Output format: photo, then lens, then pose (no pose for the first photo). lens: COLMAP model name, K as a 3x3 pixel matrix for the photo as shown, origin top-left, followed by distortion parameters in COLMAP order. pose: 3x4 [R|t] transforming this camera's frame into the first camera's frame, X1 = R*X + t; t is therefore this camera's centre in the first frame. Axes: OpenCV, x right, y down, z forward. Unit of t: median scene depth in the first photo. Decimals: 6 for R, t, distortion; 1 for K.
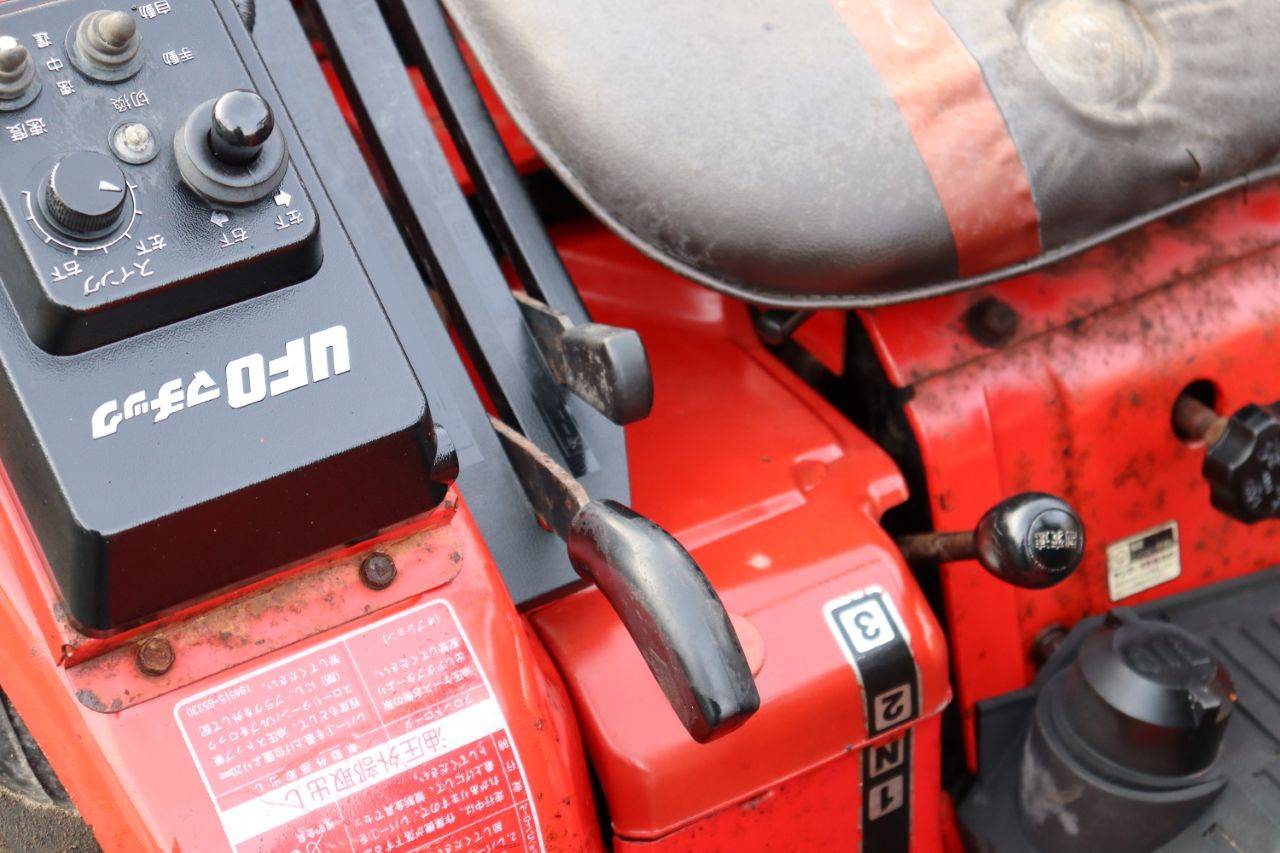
lens RADIAL K [[3004.2, 0, 640.6], [0, 3004.2, 423.2], [0, 0, 1]] dist [0.404949, 0.000000]
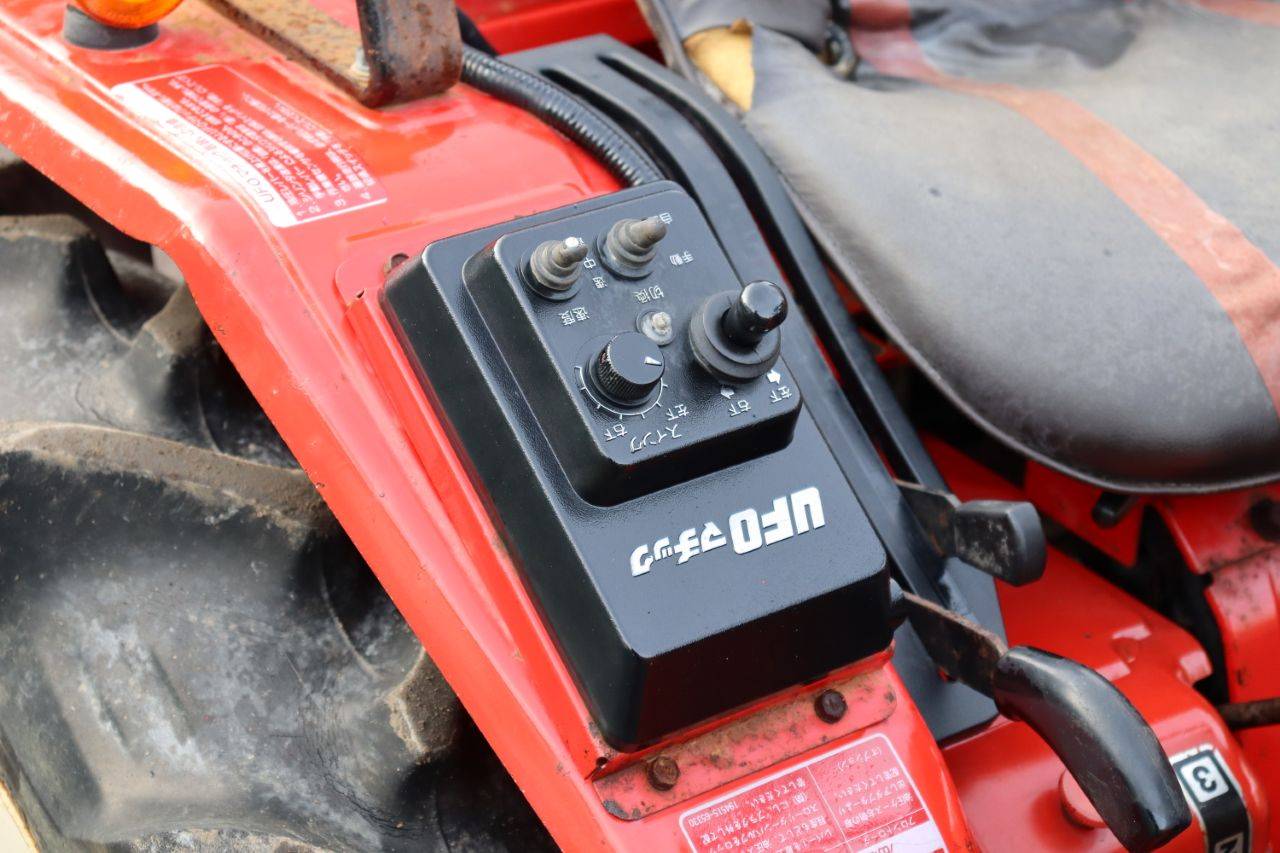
lens RADIAL K [[3004.2, 0, 638.7], [0, 3004.2, 429.8], [0, 0, 1]] dist [0.404949, 0.000000]
pose [[0.996115, 0.009115, 0.087585, -0.258483], [0.001075, 0.993295, -0.115598, 0.076490], [-0.088052, 0.115243, 0.989427, -0.135176]]
